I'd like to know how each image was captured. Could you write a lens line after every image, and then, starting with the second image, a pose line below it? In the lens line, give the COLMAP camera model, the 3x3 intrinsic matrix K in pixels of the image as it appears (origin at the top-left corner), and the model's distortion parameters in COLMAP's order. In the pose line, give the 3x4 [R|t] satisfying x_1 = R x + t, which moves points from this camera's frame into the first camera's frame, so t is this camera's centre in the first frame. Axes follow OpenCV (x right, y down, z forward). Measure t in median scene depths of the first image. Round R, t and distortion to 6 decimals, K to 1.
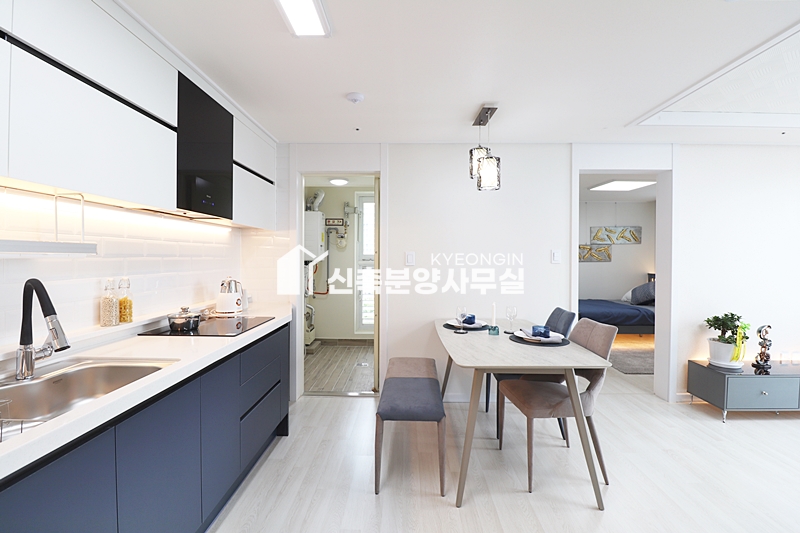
lens RADIAL K [[369.2, 0, 394.0], [0, 369.2, 260.3], [0, 0, 1]] dist [-0.008067, -0.009879]
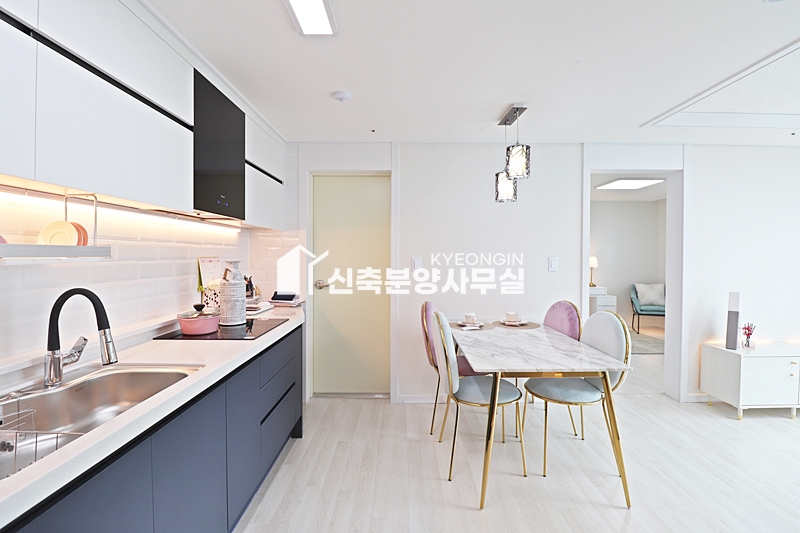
lens RADIAL K [[369.2, 0, 399.4], [0, 369.2, 262.2], [0, 0, 1]] dist [-0.008067, -0.009879]
pose [[0.999349, -0.009680, 0.034767, -0.077851], [0.009431, 0.999929, 0.007325, -0.002409], [-0.034835, -0.006992, 0.999369, 0.003572]]
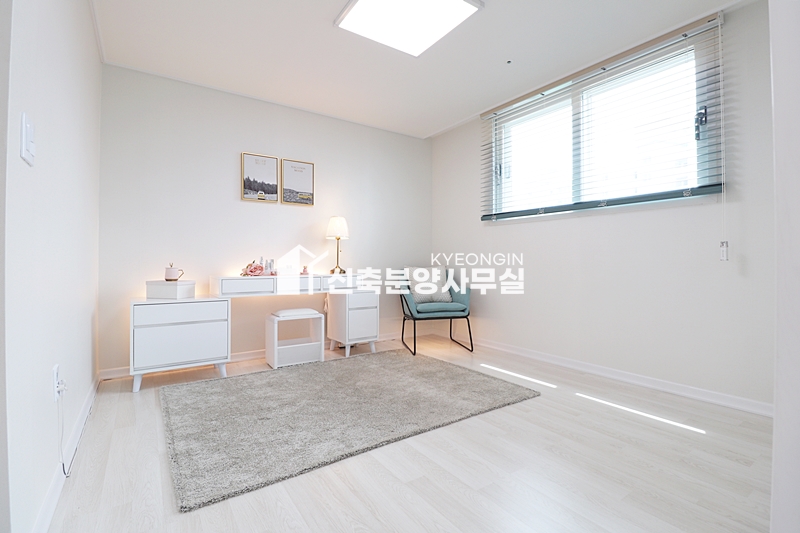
lens RADIAL K [[369.2, 0, 396.0], [0, 369.2, 264.1], [0, 0, 1]] dist [-0.008067, -0.009879]
pose [[0.801115, -0.011403, 0.598402, 0.261600], [0.012391, 0.999920, 0.002466, 0.070475], [-0.598382, 0.005440, 0.801192, 0.565595]]
